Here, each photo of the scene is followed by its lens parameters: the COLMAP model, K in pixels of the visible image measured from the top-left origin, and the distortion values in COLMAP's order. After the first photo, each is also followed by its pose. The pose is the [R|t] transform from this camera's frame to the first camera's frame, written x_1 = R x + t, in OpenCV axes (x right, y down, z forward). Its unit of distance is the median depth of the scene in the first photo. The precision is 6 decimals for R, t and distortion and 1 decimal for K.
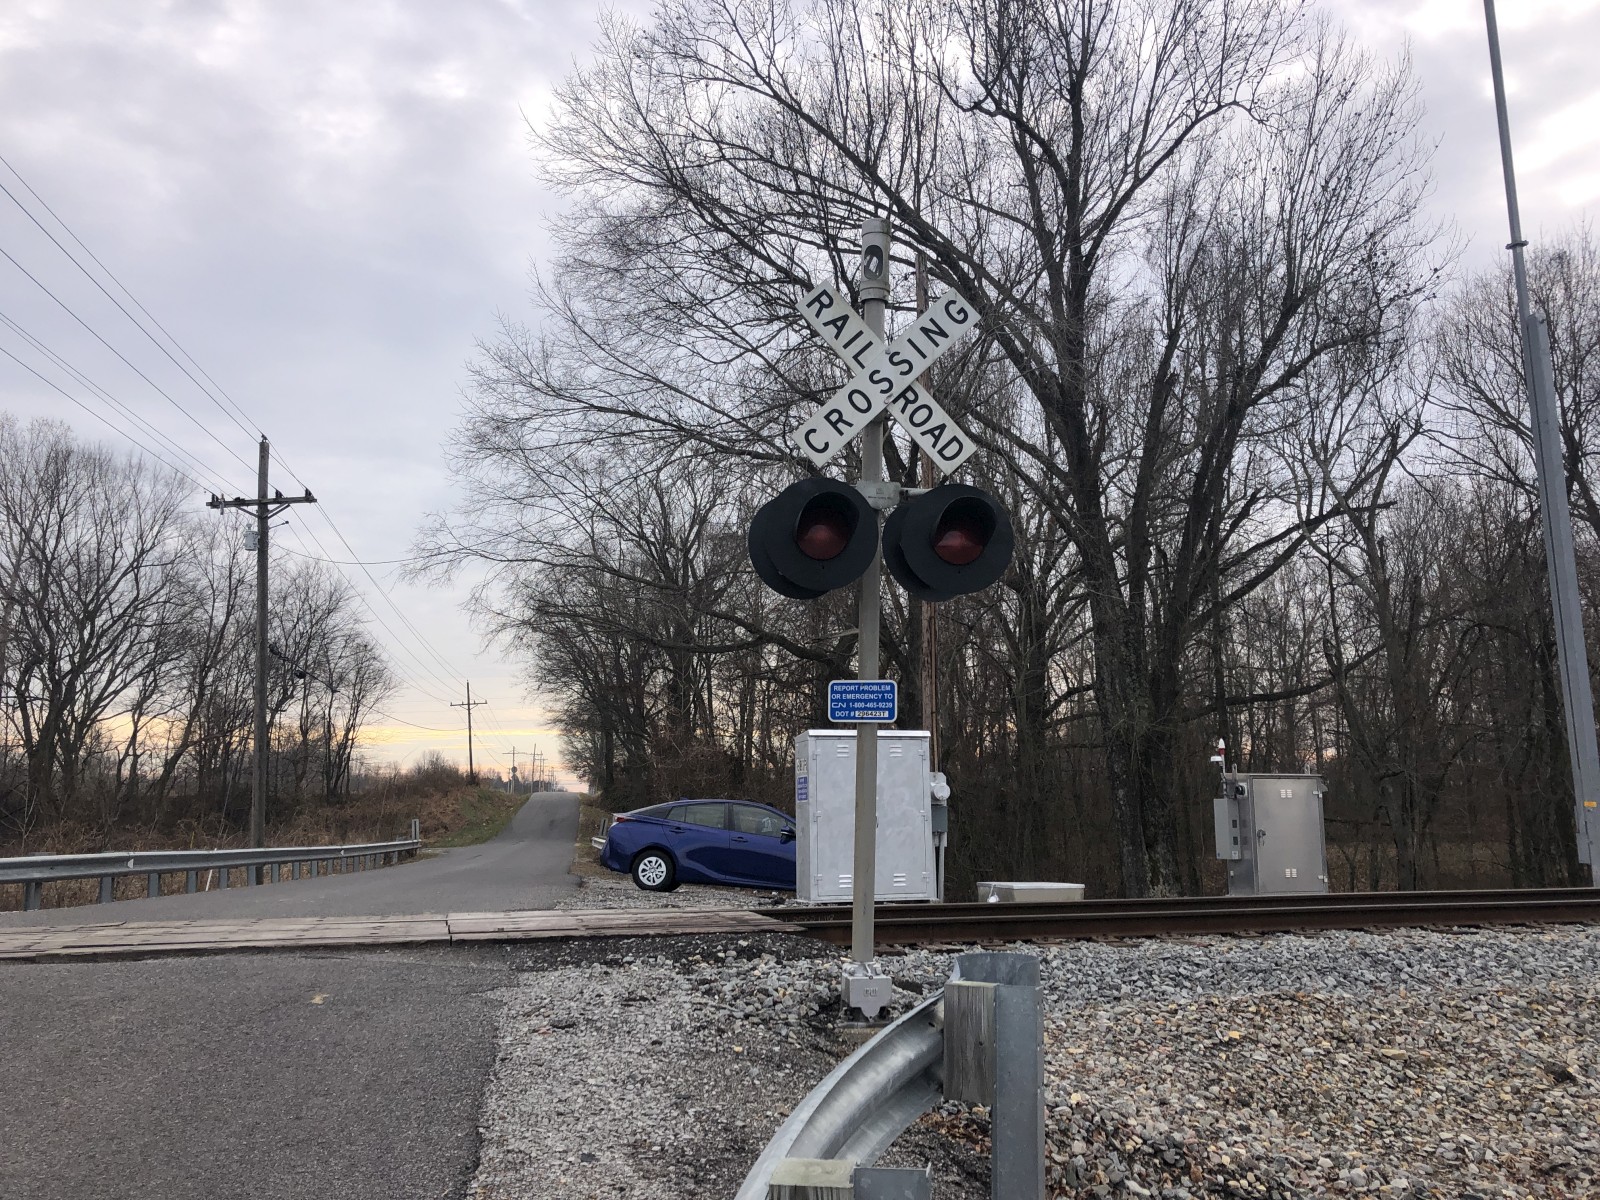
lens RADIAL K [[1243.7, 0, 801.9], [0, 1243.7, 565.0], [0, 0, 1]] dist [0.036886, -0.065227]
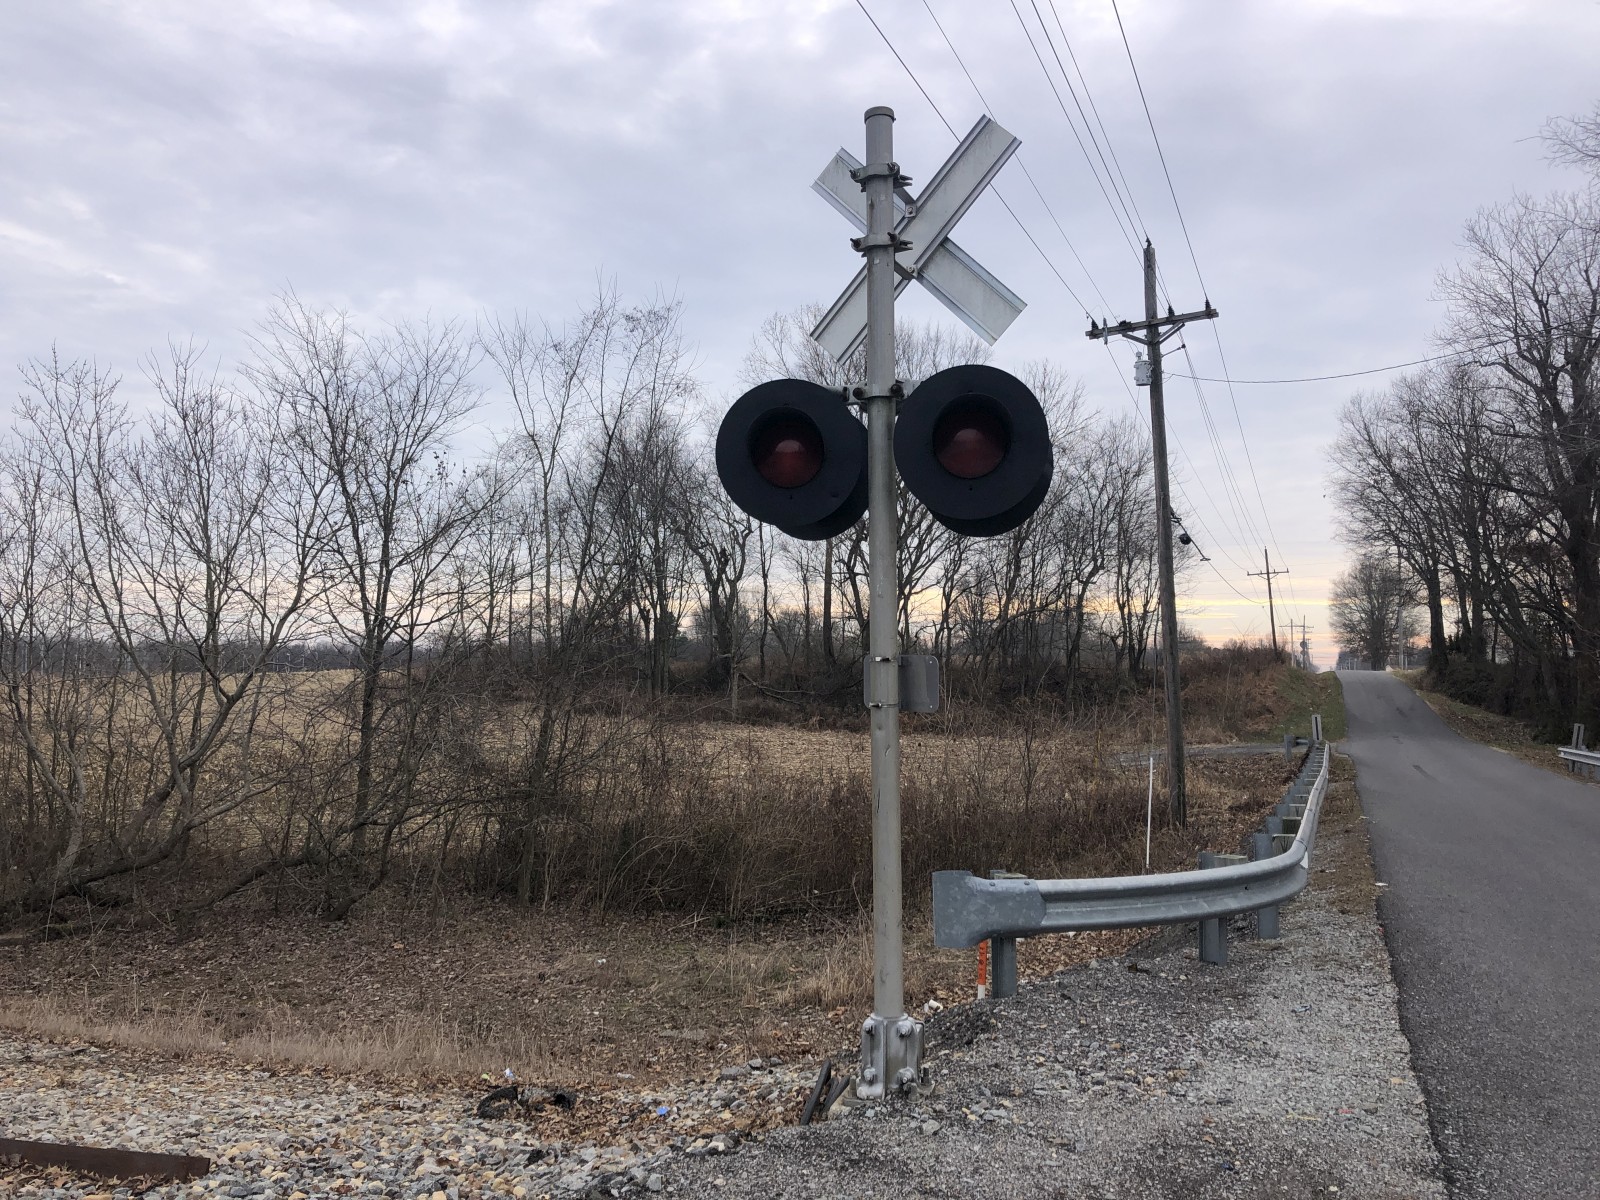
lens RADIAL K [[1247.5, 0, 800.3], [0, 1247.5, 571.1], [0, 0, 1]] dist [0.005159, -0.002035]
pose [[0.845287, -0.015216, -0.534096, -0.197419], [0.072916, 0.993528, 0.087096, 0.020394], [0.529314, -0.112566, 0.840926, 0.194310]]
